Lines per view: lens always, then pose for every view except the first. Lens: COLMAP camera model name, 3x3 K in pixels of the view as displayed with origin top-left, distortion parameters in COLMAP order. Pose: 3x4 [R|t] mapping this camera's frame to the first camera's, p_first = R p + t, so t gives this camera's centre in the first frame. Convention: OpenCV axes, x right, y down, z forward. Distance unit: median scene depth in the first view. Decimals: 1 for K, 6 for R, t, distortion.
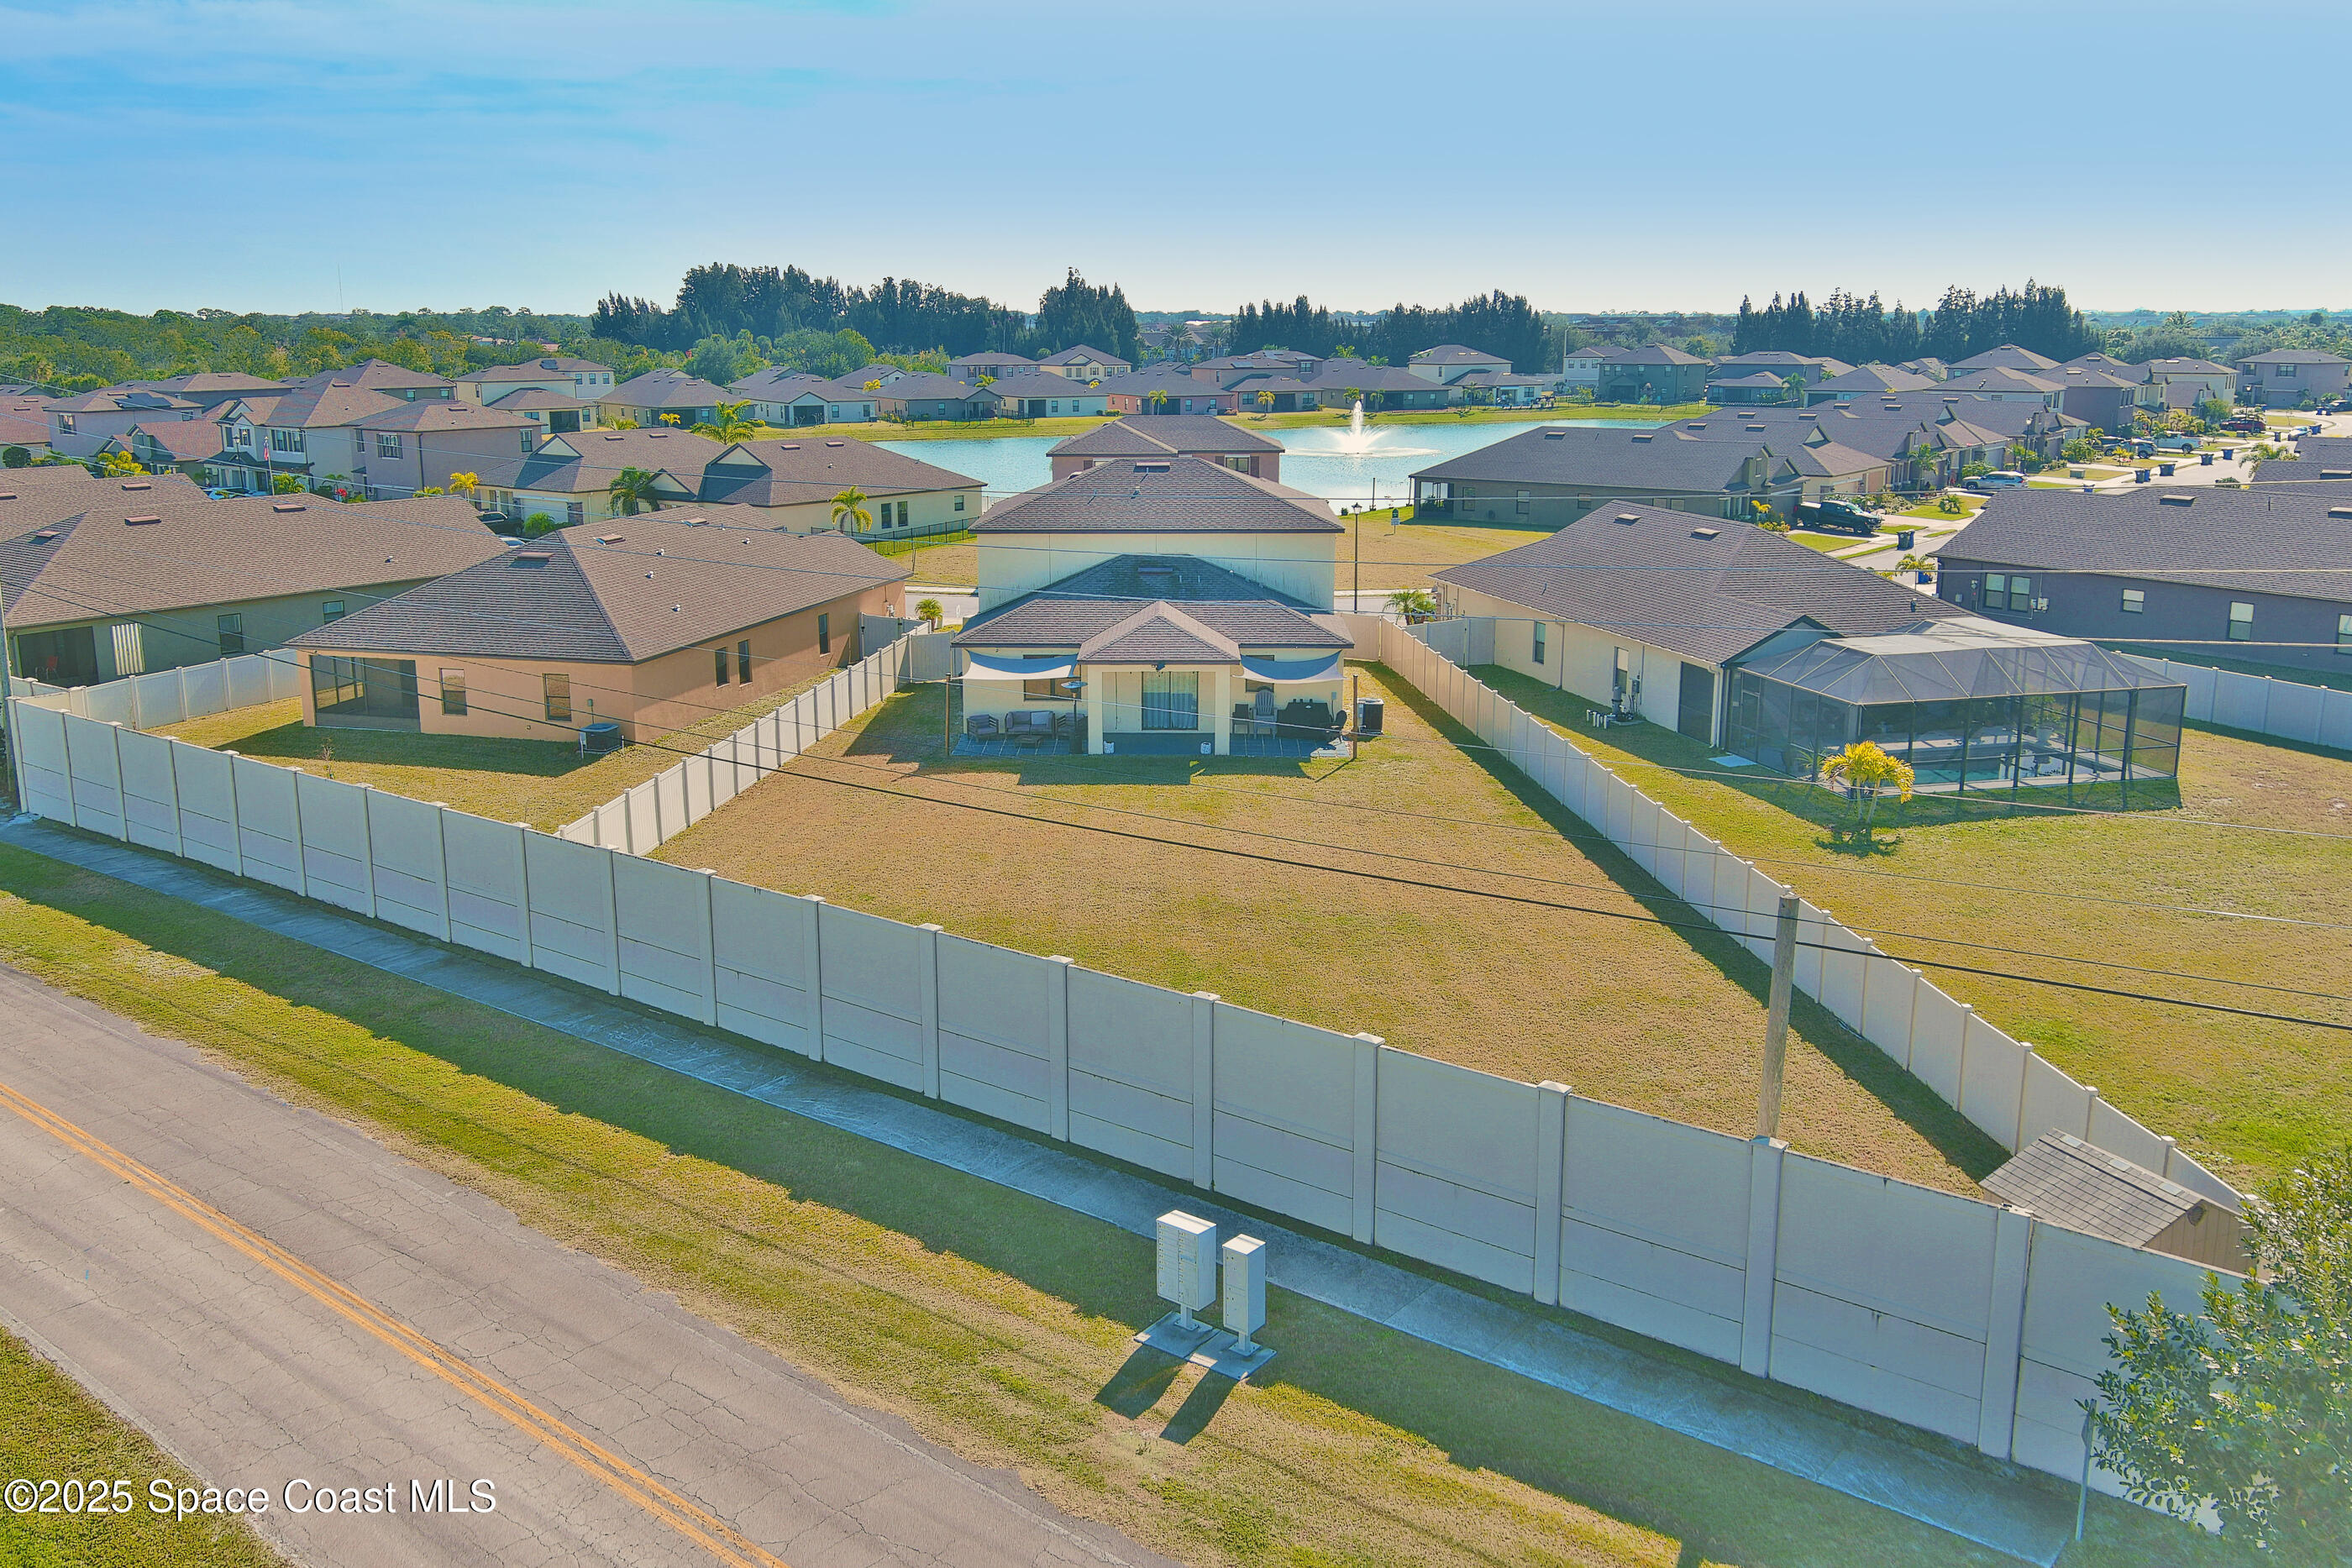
lens RADIAL K [[2003.4, 0, 1112.9], [0, 2003.4, 736.4], [0, 0, 1]] dist [0.033639, -0.043629]
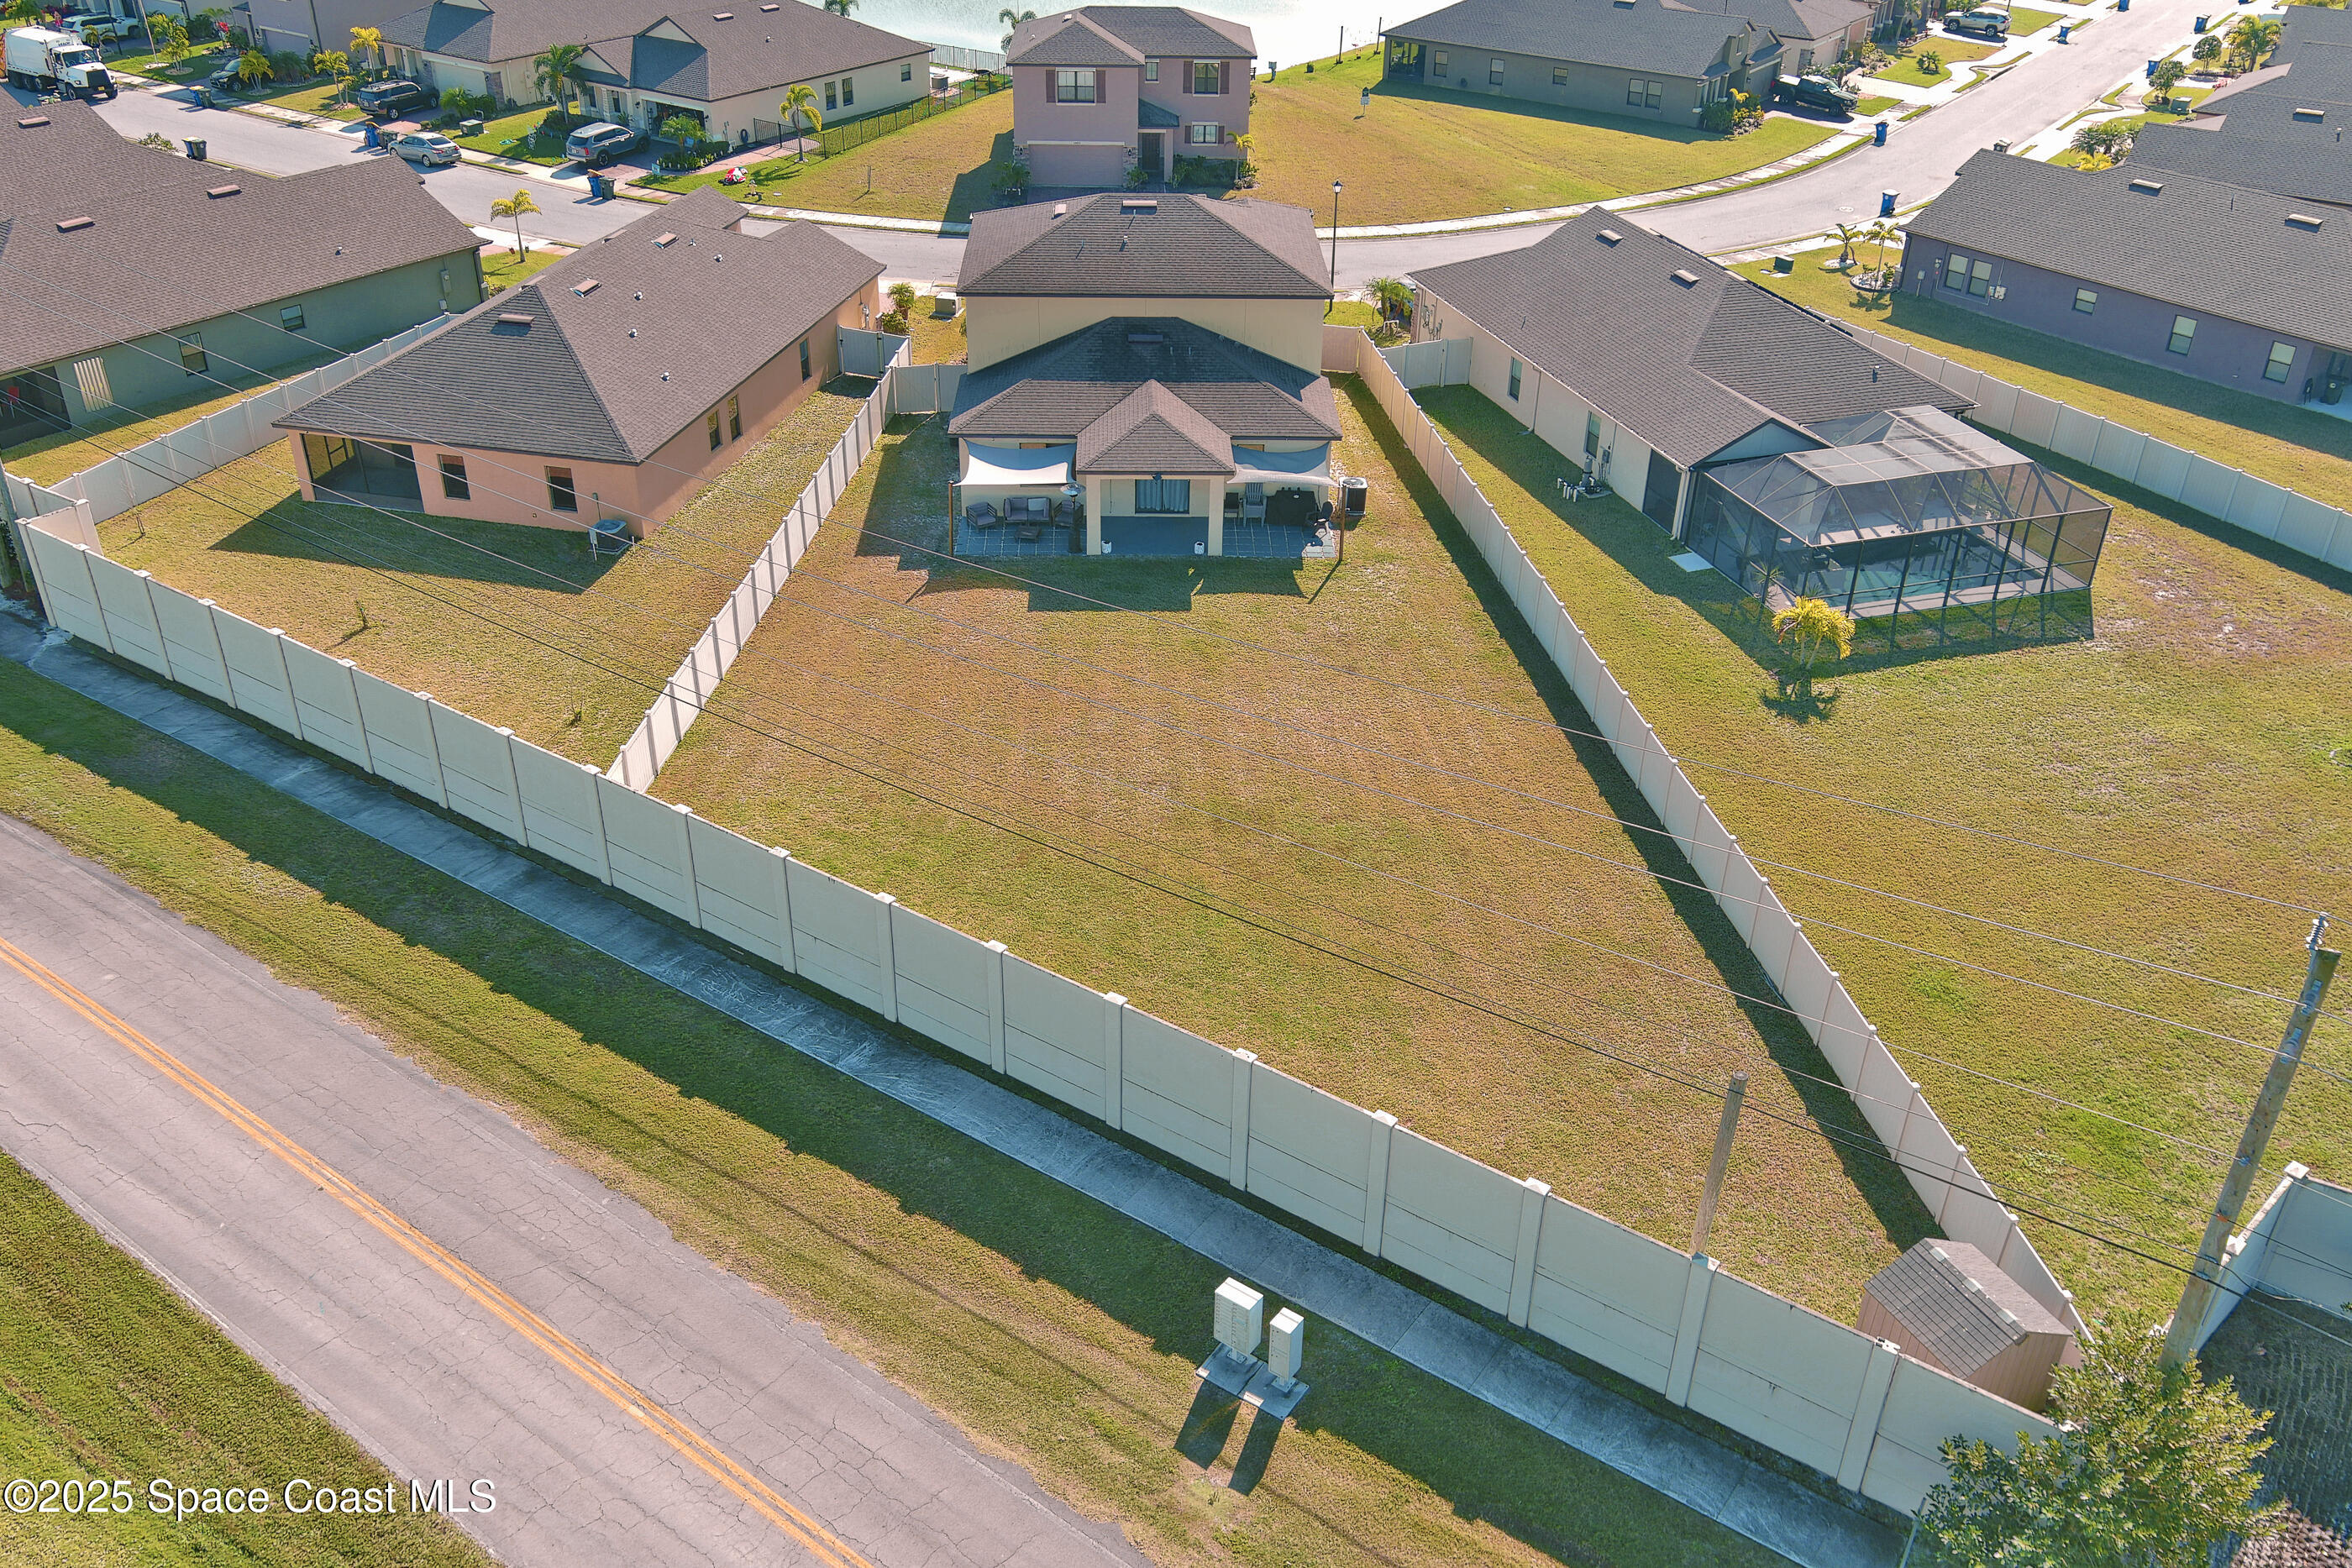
lens RADIAL K [[2003.4, 0, 1161.2], [0, 2003.4, 829.4], [0, 0, 1]] dist [0.033639, -0.043629]
pose [[0.998095, -0.015194, 0.059791, -0.035977], [-0.006078, 0.940262, 0.340397, -0.199373], [-0.061391, -0.340112, 0.938379, -0.030796]]
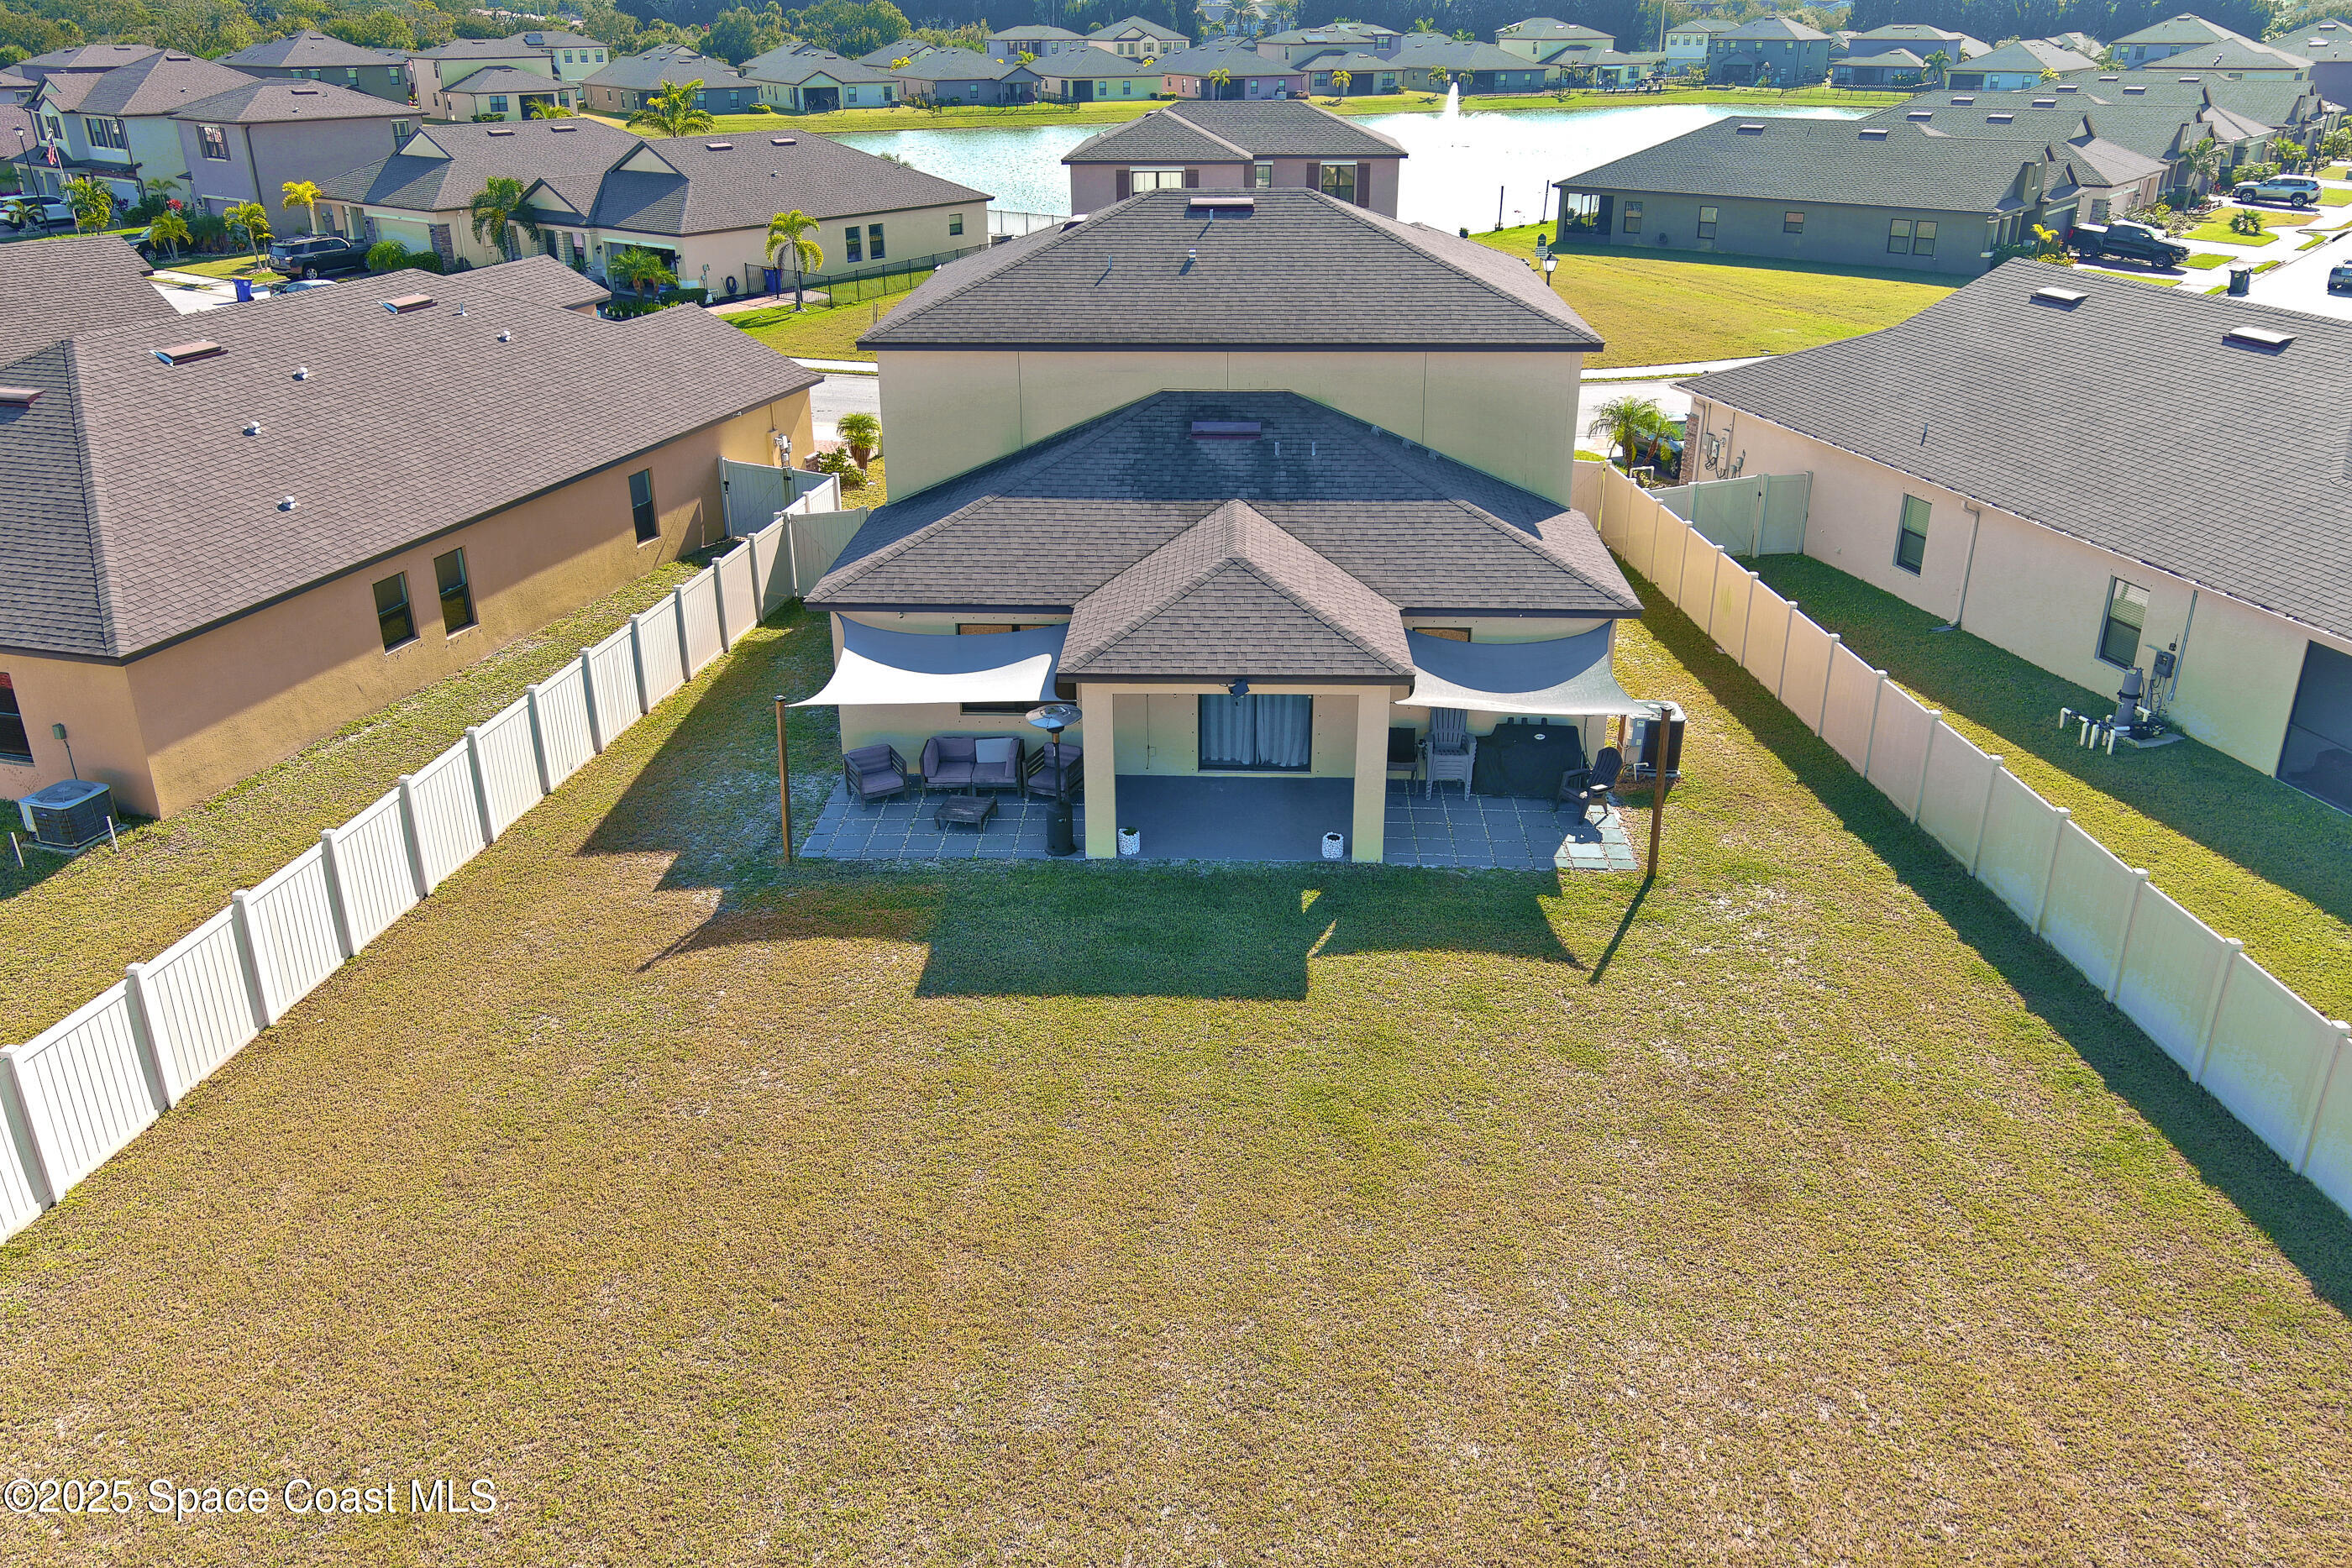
lens RADIAL K [[1851.6, 0, 1174.6], [0, 1851.6, 785.7], [0, 0, 1]] dist [-0.000680, 0.019079]
pose [[1.000000, 0.000275, 0.000760, 0.008000], [-0.000418, 0.980719, 0.195421, -0.087901], [-0.000691, -0.195421, 0.980719, 0.537871]]
